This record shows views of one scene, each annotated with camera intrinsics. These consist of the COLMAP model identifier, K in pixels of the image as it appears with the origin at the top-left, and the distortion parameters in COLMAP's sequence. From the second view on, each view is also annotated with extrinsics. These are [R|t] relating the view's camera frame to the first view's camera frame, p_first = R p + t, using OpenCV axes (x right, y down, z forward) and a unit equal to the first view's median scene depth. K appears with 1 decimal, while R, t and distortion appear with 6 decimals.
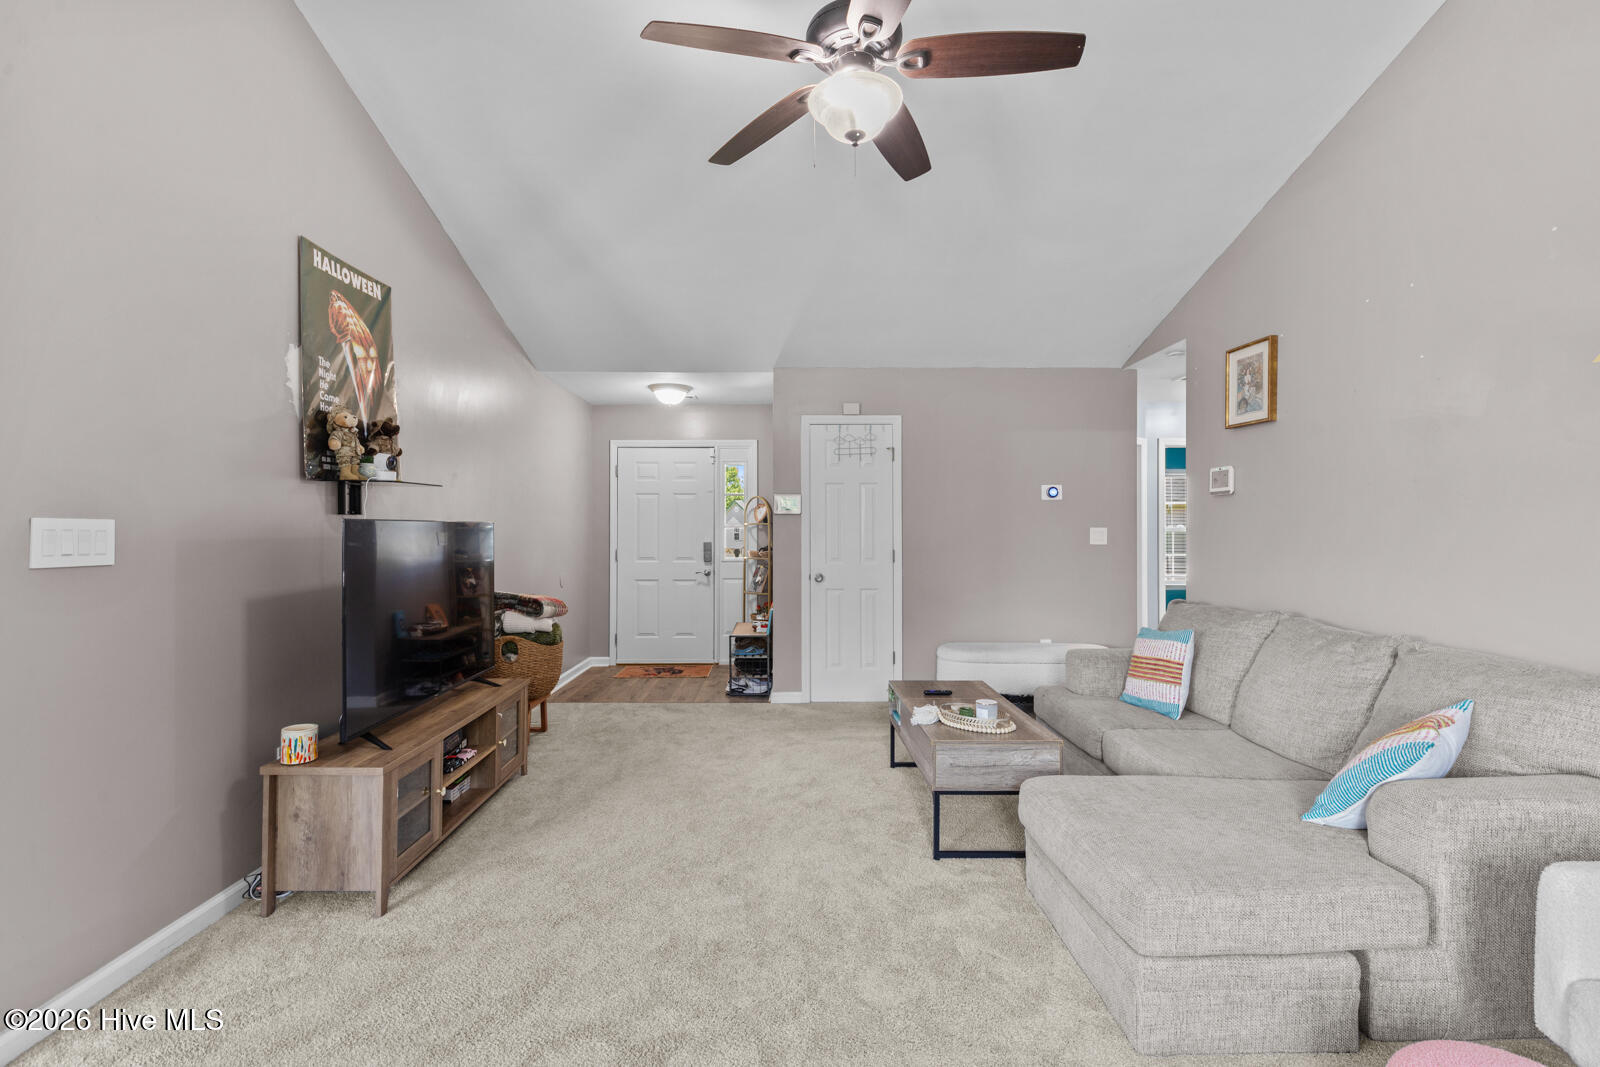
lens RADIAL K [[716.5, 0, 790.2], [0, 716.5, 524.5], [0, 0, 1]] dist [0.001229, 0.000264]
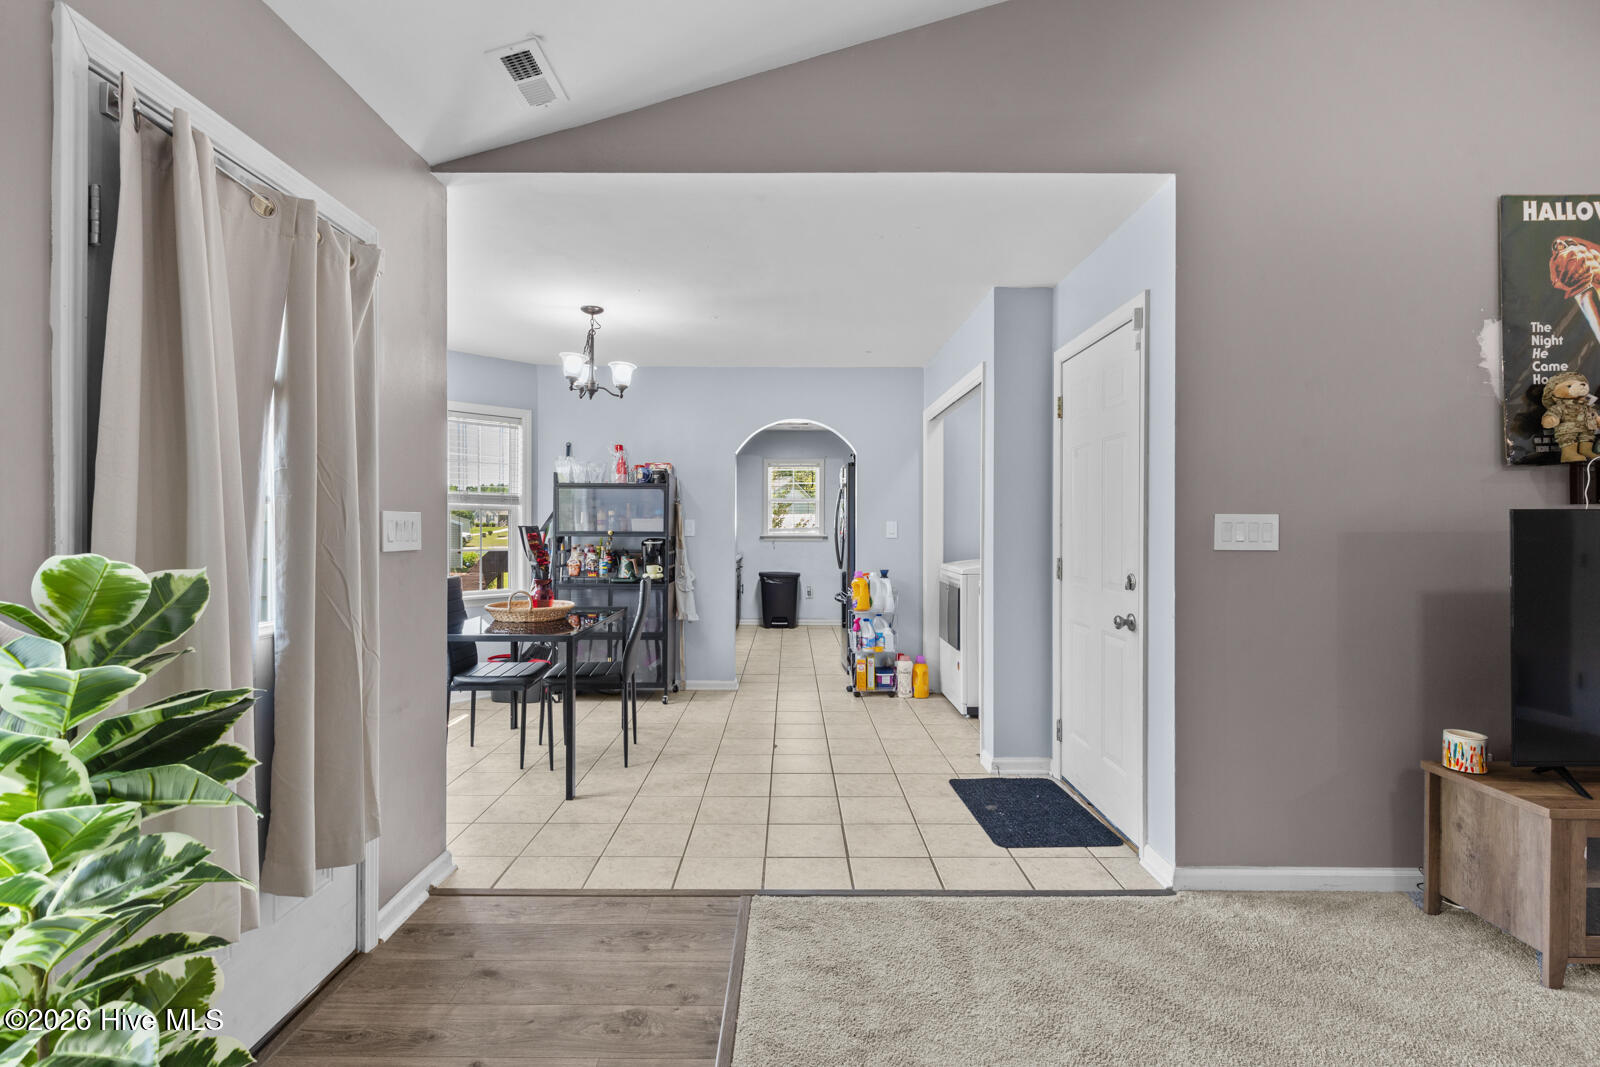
lens RADIAL K [[716.5, 0, 790.2], [0, 716.5, 524.5], [0, 0, 1]] dist [0.001229, 0.000264]
pose [[0.009794, 0.000998, -0.999952, 0.244385], [0.007486, 0.999971, 0.001071, 0.002341], [0.999924, -0.007496, 0.009786, 0.113328]]
